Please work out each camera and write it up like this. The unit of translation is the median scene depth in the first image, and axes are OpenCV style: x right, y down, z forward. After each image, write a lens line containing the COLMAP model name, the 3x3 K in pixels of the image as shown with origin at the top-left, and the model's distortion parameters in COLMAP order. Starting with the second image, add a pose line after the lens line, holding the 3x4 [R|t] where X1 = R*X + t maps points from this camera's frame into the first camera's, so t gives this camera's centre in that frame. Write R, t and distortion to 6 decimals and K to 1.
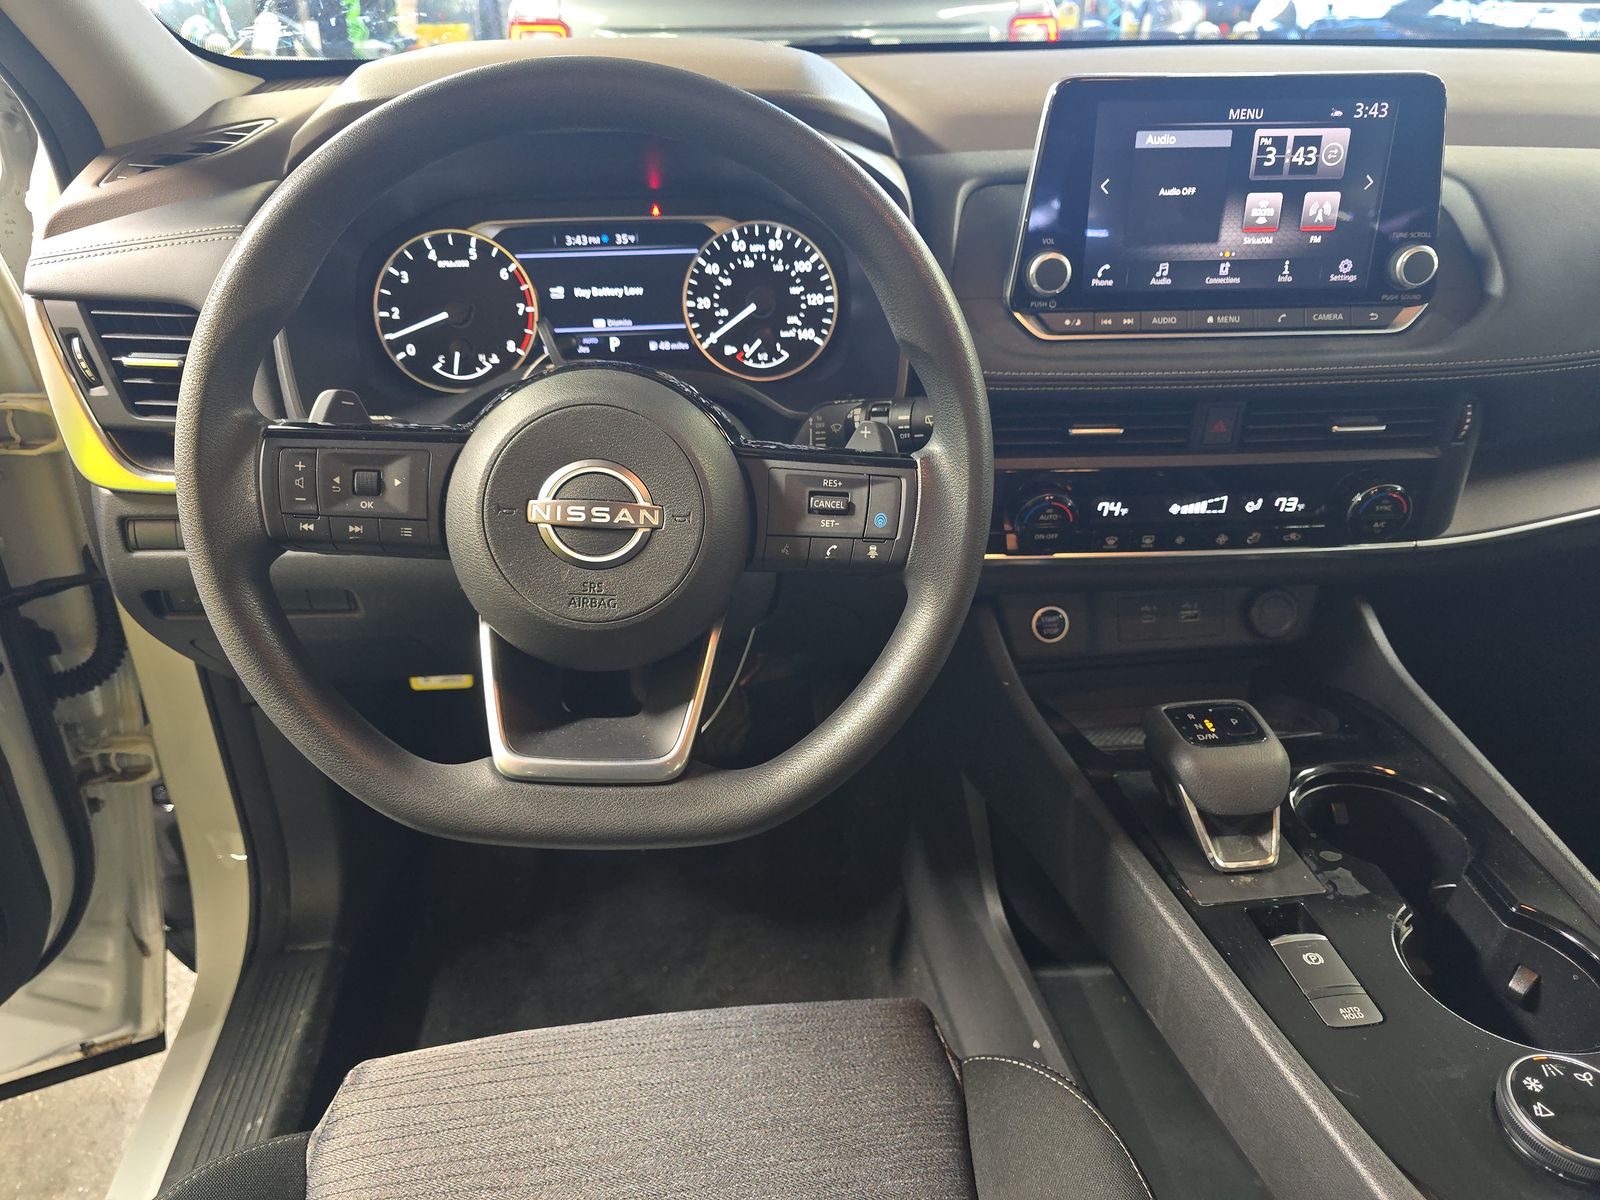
lens RADIAL K [[1116.2, 0, 793.1], [0, 1116.2, 603.0], [0, 0, 1]] dist [0.047117, -0.048403]
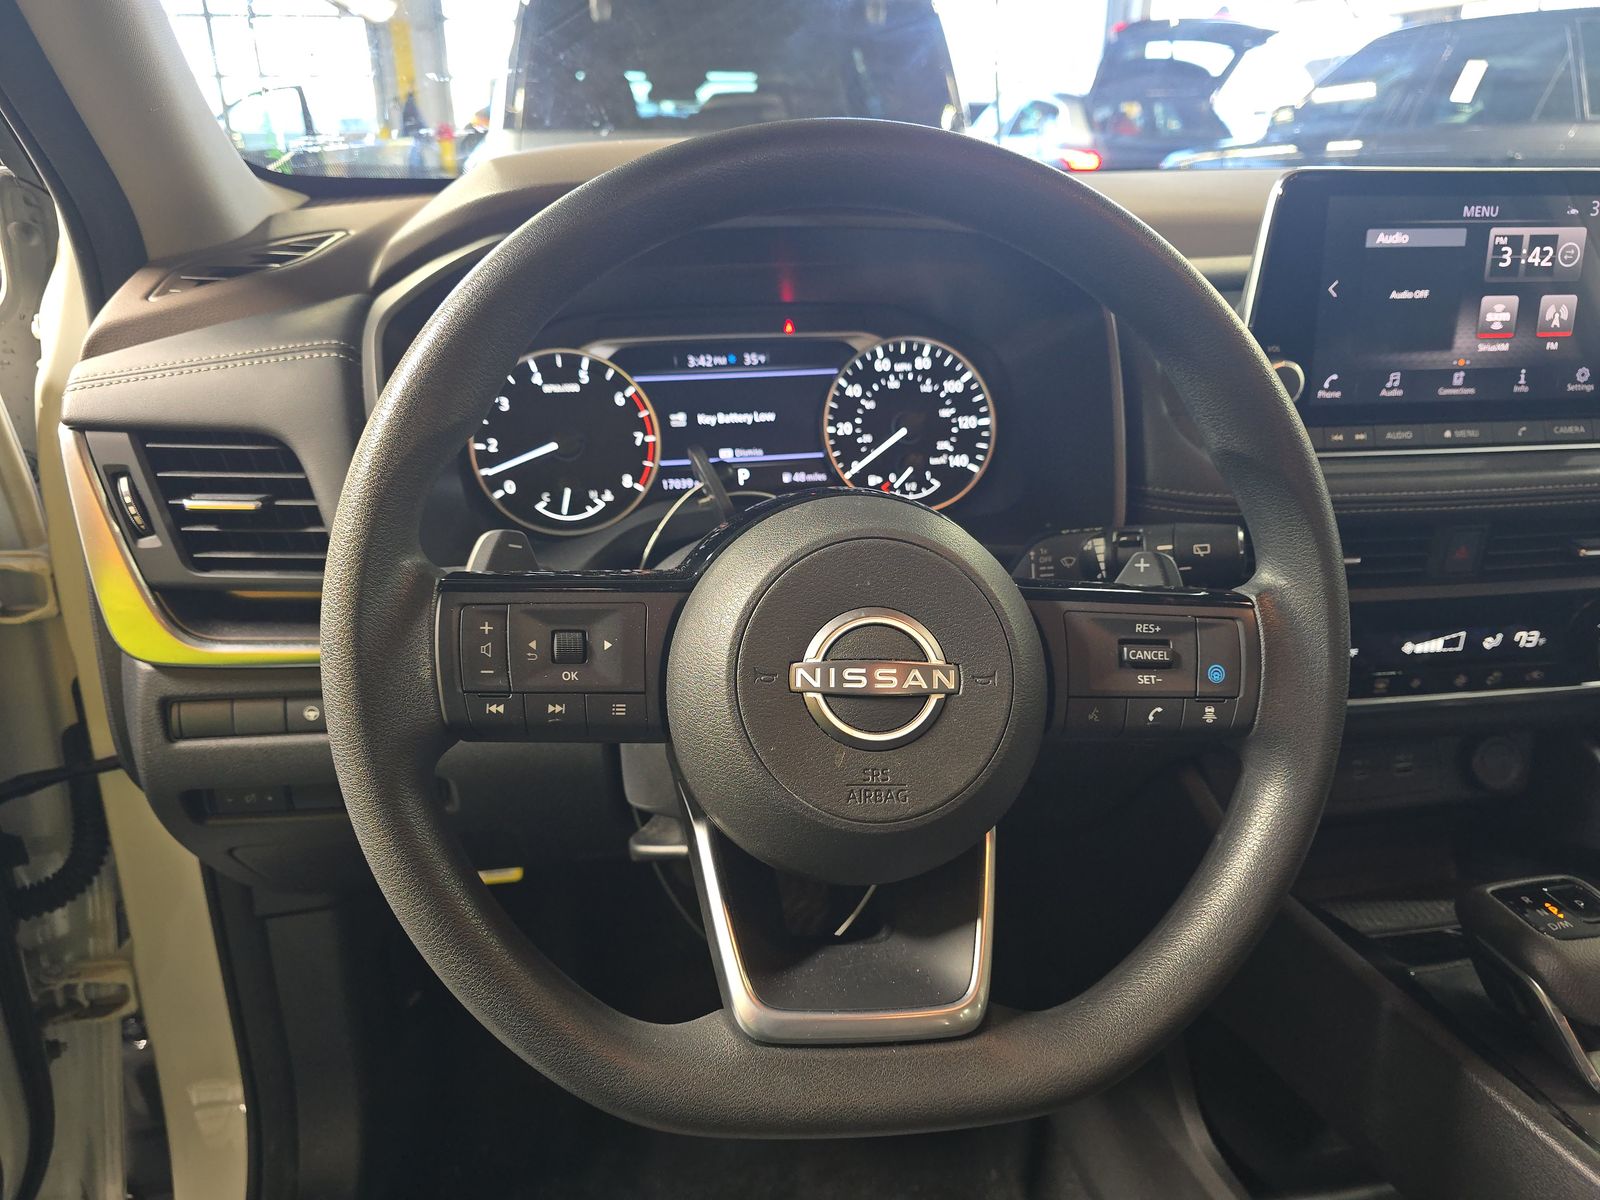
lens RADIAL K [[1116.2, 0, 793.1], [0, 1116.2, 603.0], [0, 0, 1]] dist [0.047117, -0.048403]
pose [[0.996745, -0.026684, 0.076078, -0.195817], [0.036231, 0.991239, -0.127011, -0.023788], [-0.072022, 0.129354, 0.988979, 0.161385]]
